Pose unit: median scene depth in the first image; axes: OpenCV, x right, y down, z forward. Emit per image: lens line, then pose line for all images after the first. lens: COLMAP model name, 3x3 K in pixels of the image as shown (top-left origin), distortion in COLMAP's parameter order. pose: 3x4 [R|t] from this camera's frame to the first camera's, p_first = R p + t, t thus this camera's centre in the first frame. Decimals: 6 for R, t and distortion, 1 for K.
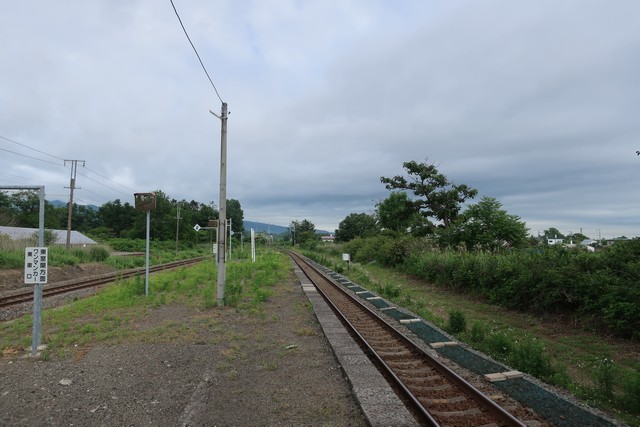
lens RADIAL K [[502.9, 0, 320.0], [0, 502.9, 213.5], [0, 0, 1]] dist [-0.006060, 0.005065]
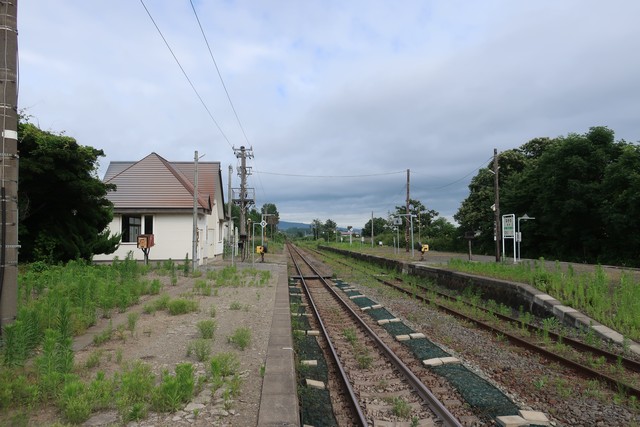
lens RADIAL K [[502.9, 0, 320.0], [0, 502.9, 213.5], [0, 0, 1]] dist [-0.006060, 0.005065]
pose [[0.999907, -0.010667, -0.008542, -0.154278], [0.010750, 0.999894, 0.009772, -0.054409], [0.008437, -0.009863, 0.999916, -0.970355]]
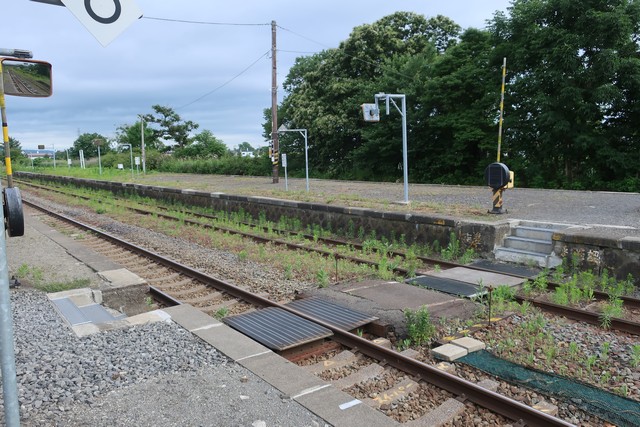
lens RADIAL K [[502.9, 0, 320.0], [0, 502.9, 213.5], [0, 0, 1]] dist [-0.006060, 0.005065]
pose [[0.838198, -0.085259, 0.538661, -0.223767], [-0.007376, 0.985842, 0.167517, -0.028928], [-0.545317, -0.144386, 0.825701, -0.528901]]
